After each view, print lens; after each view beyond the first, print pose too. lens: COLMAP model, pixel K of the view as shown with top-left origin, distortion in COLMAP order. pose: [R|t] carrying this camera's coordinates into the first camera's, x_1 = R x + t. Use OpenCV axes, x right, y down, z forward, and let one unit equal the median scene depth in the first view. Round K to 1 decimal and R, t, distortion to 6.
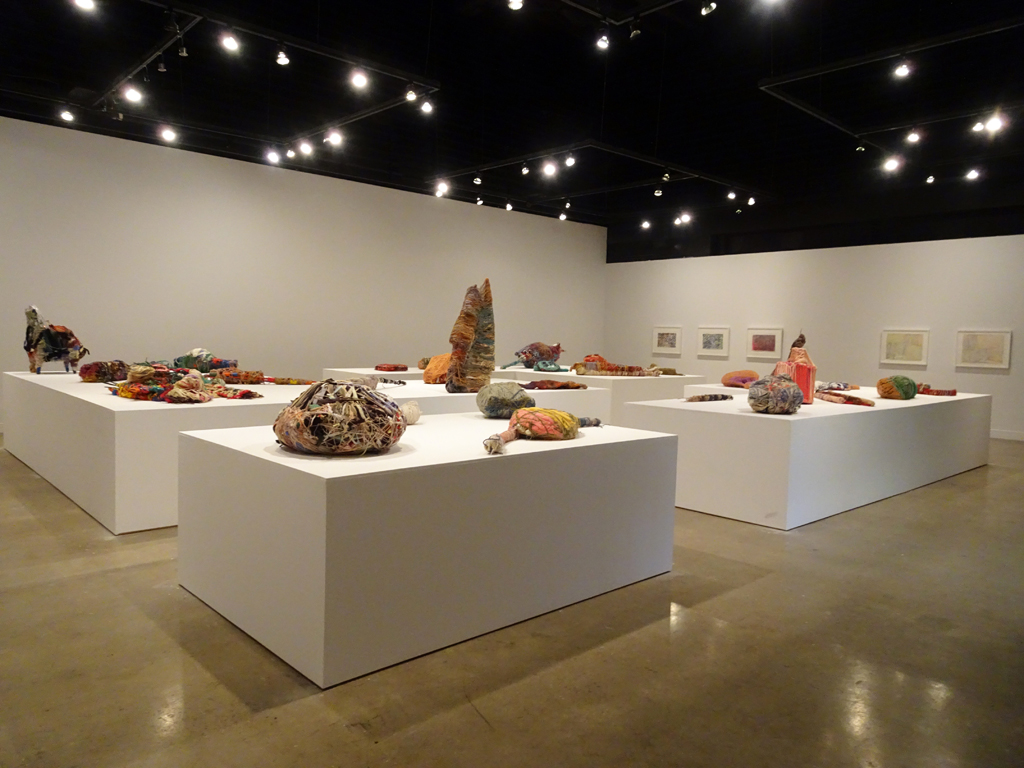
lens RADIAL K [[729.8, 0, 512.0], [0, 729.8, 384.0], [0, 0, 1]] dist [0.014398, 0.001212]
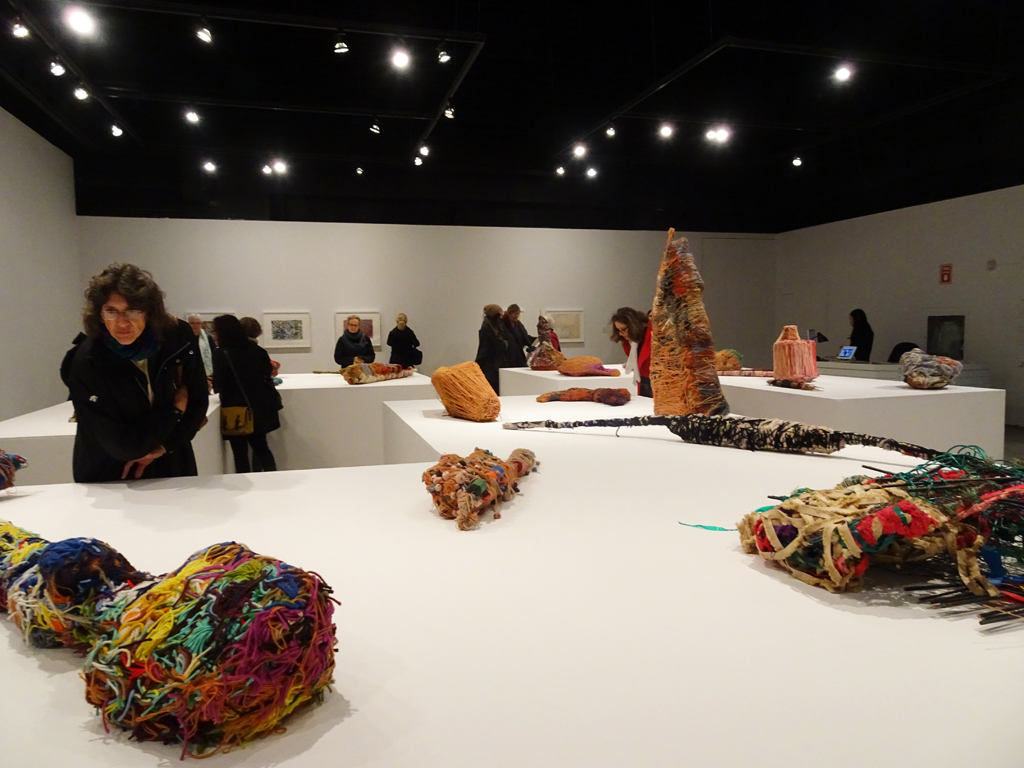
lens RADIAL K [[729.8, 0, 512.0], [0, 729.8, 384.0], [0, 0, 1]] dist [0.014398, 0.001212]
pose [[0.455053, -0.103382, 0.884443, -0.344919], [0.086109, 0.993692, 0.071849, -0.038545], [-0.886291, 0.043464, 0.461085, 0.452740]]
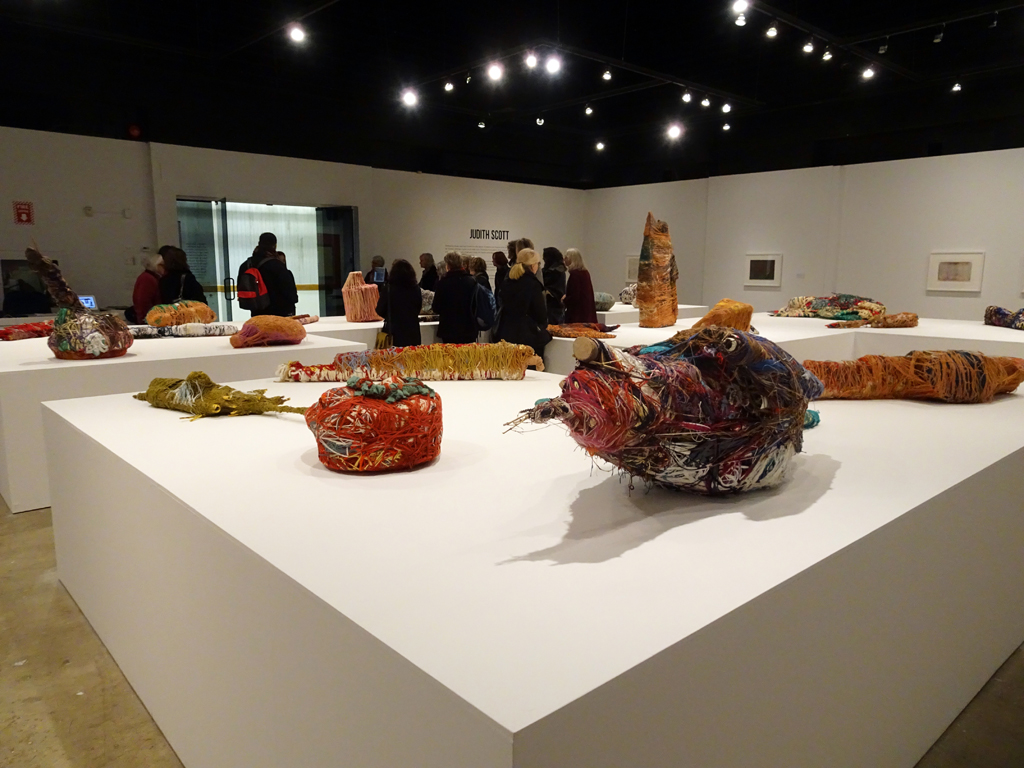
lens RADIAL K [[727.4, 0, 512.0], [0, 727.4, 384.0], [0, 0, 1]] dist [0.009938, -0.004023]
pose [[-0.999355, -0.035222, 0.007049, 0.077852], [-0.032692, 0.973158, 0.227805, -0.072745], [-0.014883, 0.227428, -0.973681, 1.078807]]
